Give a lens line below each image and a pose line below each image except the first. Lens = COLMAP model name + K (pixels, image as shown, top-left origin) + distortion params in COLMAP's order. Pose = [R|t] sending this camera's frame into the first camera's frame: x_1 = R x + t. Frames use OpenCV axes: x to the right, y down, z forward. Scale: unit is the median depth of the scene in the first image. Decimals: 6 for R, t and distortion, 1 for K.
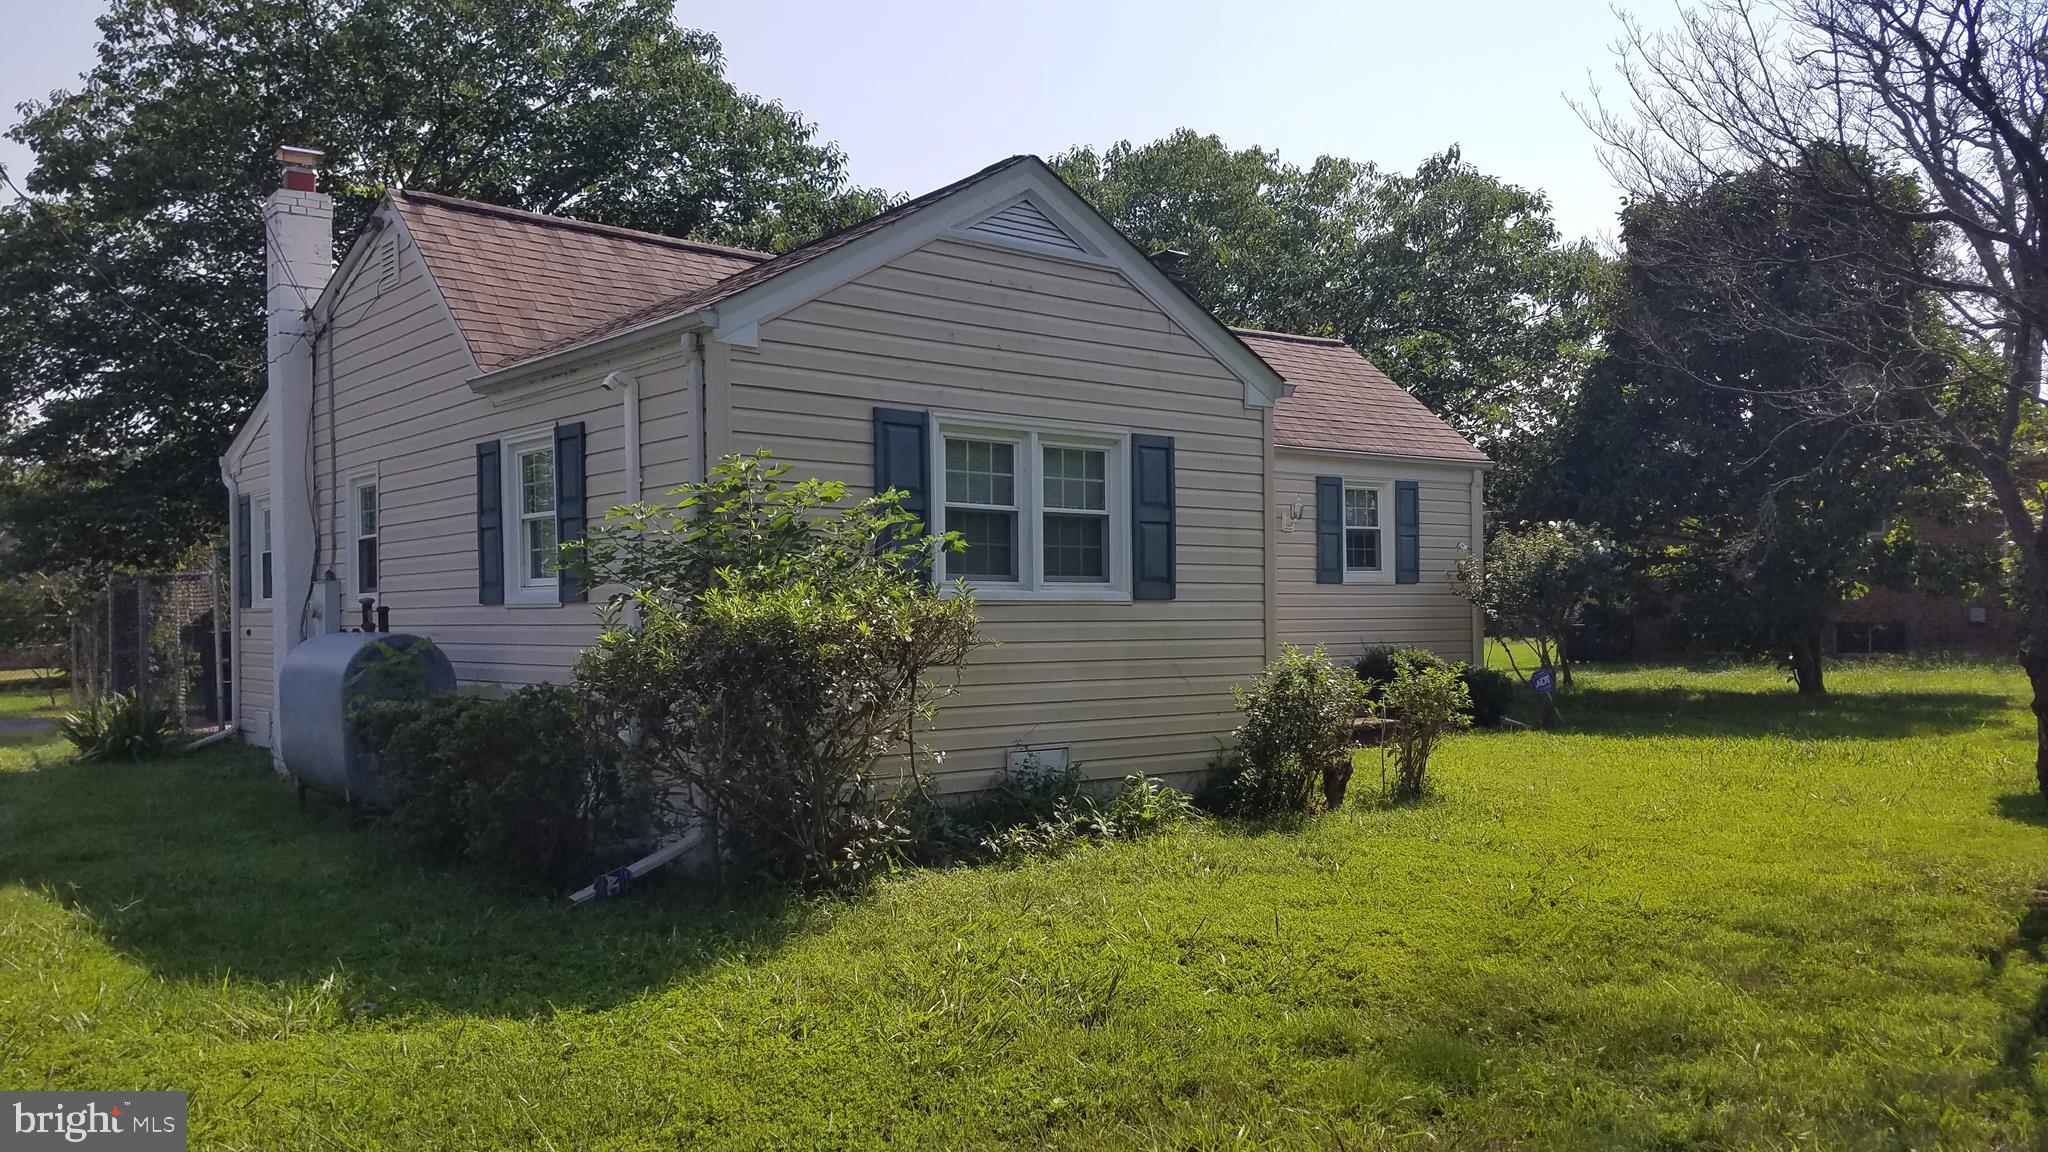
lens RADIAL K [[1627.2, 0, 973.2], [0, 1627.2, 614.2], [0, 0, 1]] dist [0.167614, -0.343443]
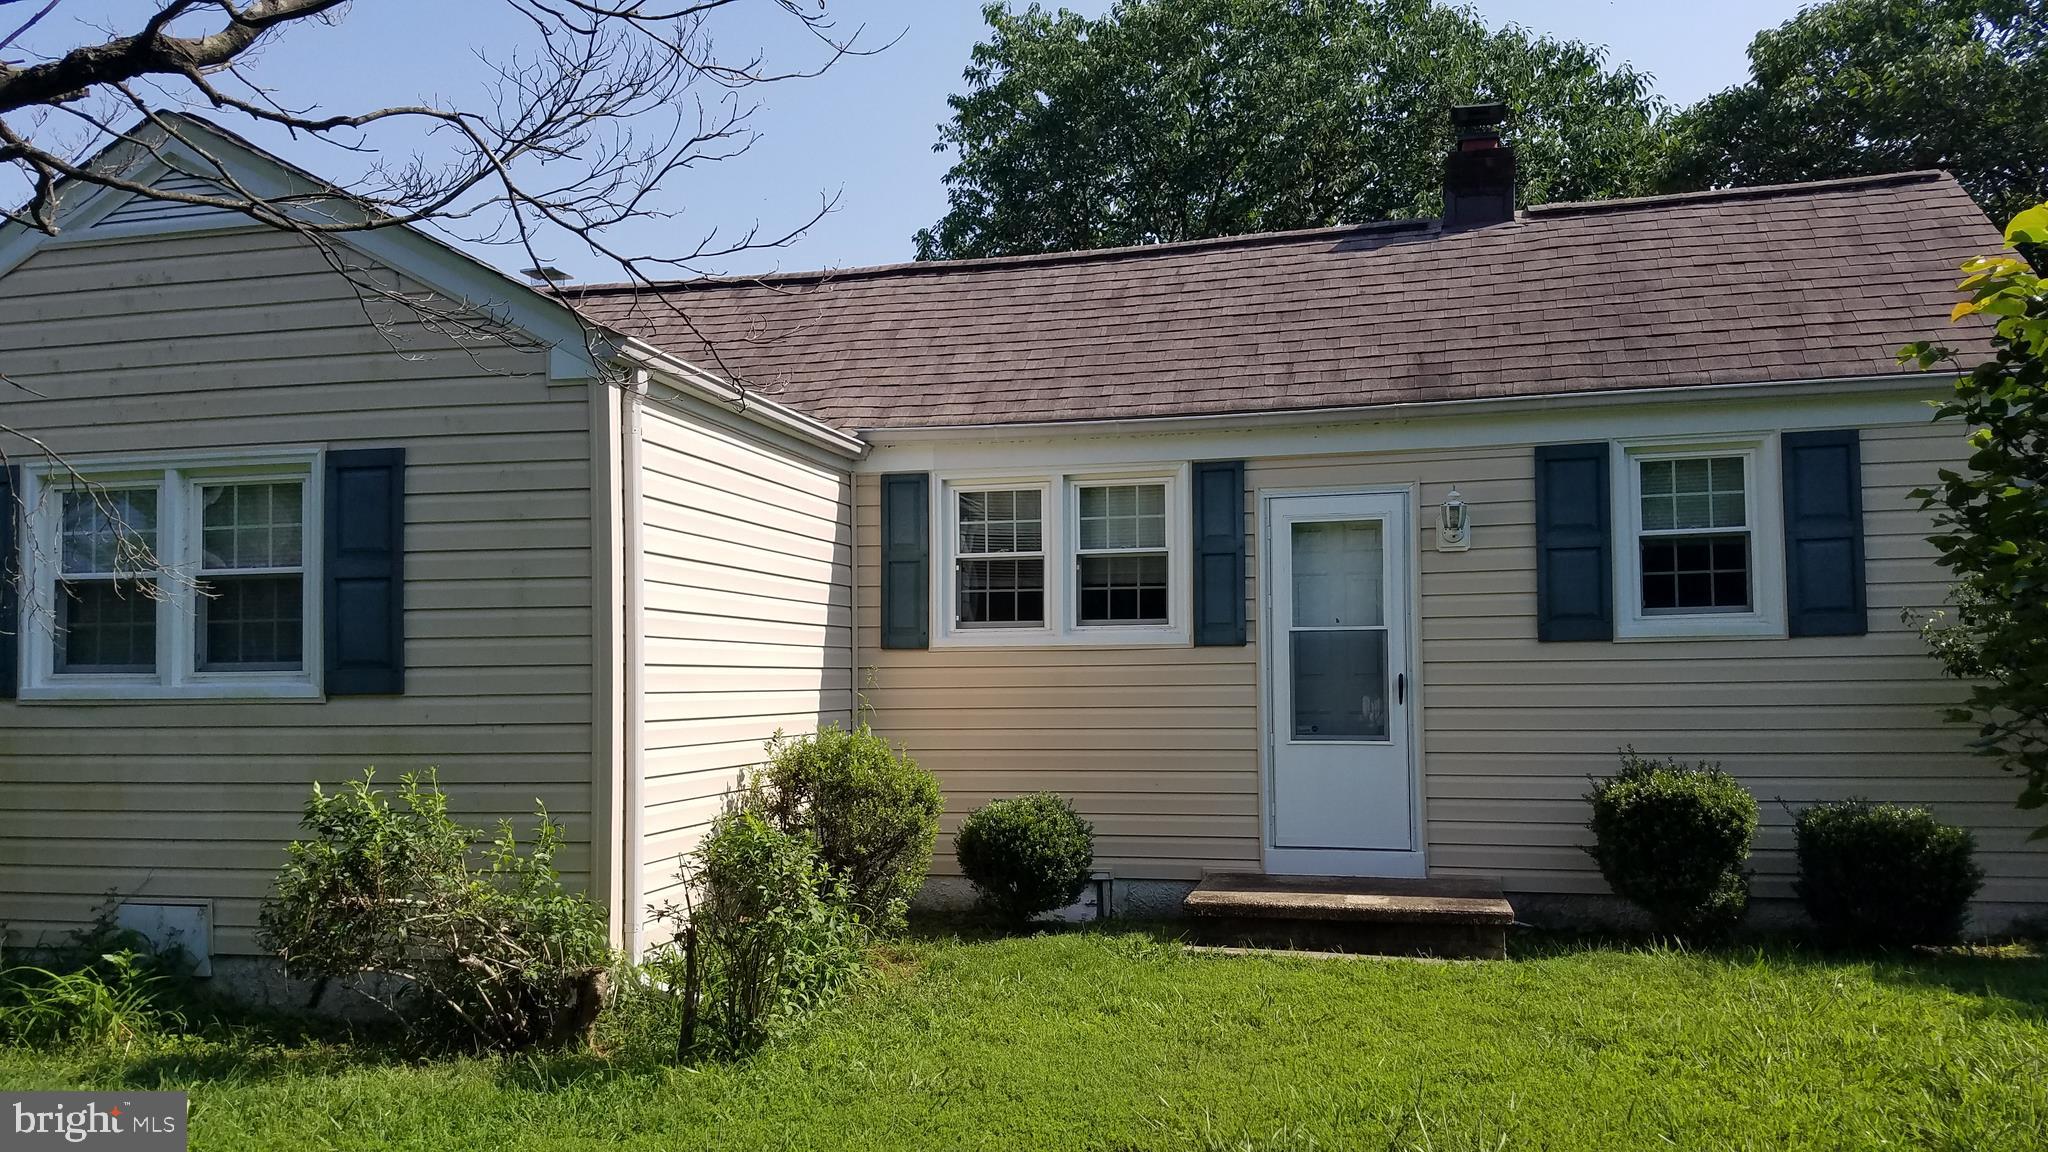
lens RADIAL K [[1627.2, 0, 973.2], [0, 1627.2, 614.2], [0, 0, 1]] dist [0.167614, -0.343443]
pose [[0.621651, -0.044446, -0.782033, 0.787081], [0.012803, 0.998832, -0.046590, -0.006853], [0.783190, 0.018950, 0.621494, 0.762601]]
